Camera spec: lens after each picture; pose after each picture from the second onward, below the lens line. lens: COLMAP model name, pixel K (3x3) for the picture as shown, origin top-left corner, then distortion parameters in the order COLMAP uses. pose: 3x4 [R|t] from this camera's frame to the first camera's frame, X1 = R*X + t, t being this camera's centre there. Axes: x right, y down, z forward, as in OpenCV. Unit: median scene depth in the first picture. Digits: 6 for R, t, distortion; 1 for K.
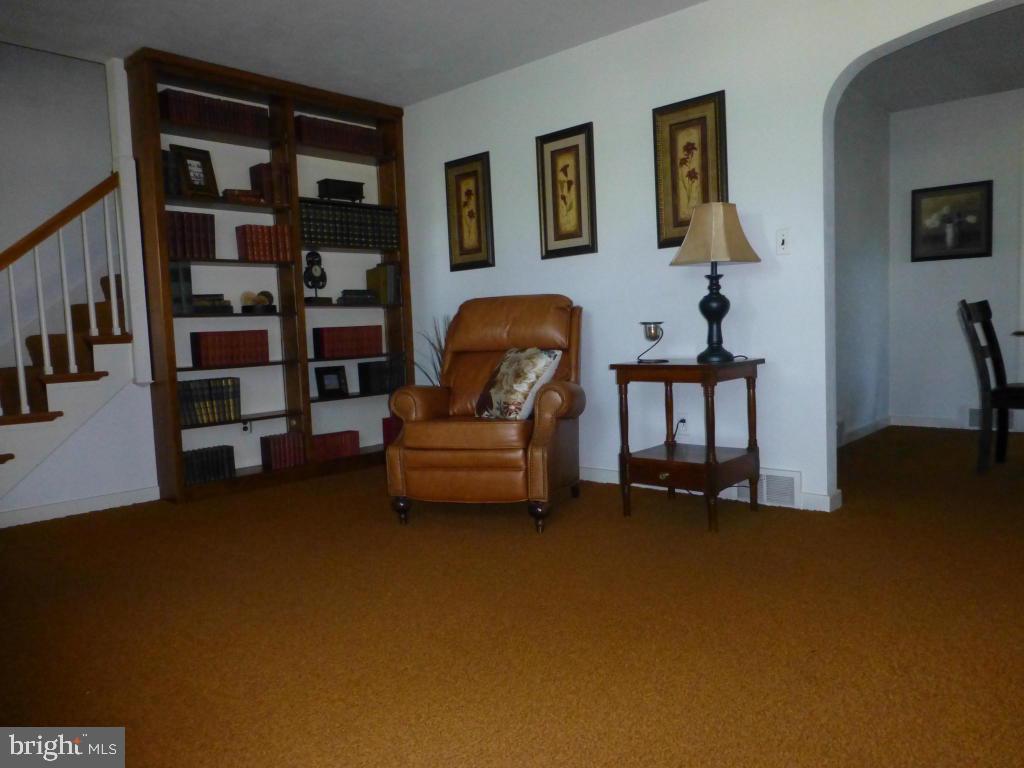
lens RADIAL K [[743.8, 0, 512.0], [0, 743.8, 384.0], [0, 0, 1]] dist [-0.034054, -0.000672]
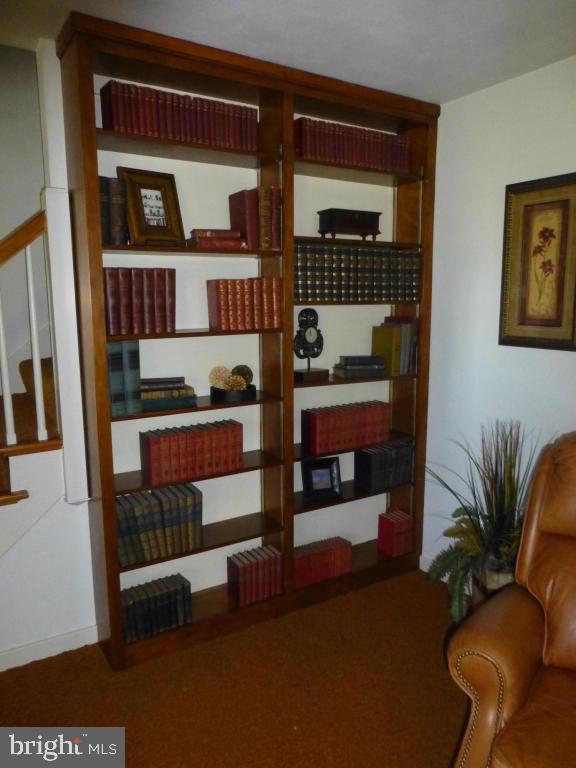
lens RADIAL K [[557.8, 0, 288.0], [0, 557.8, 384.0], [0, 0, 1]] dist [-0.034054, -0.000672]
pose [[0.964403, 0.077837, -0.252720, -0.147765], [-0.054770, 0.993769, 0.097071, -0.164687], [0.258701, -0.079774, 0.962658, 0.474260]]
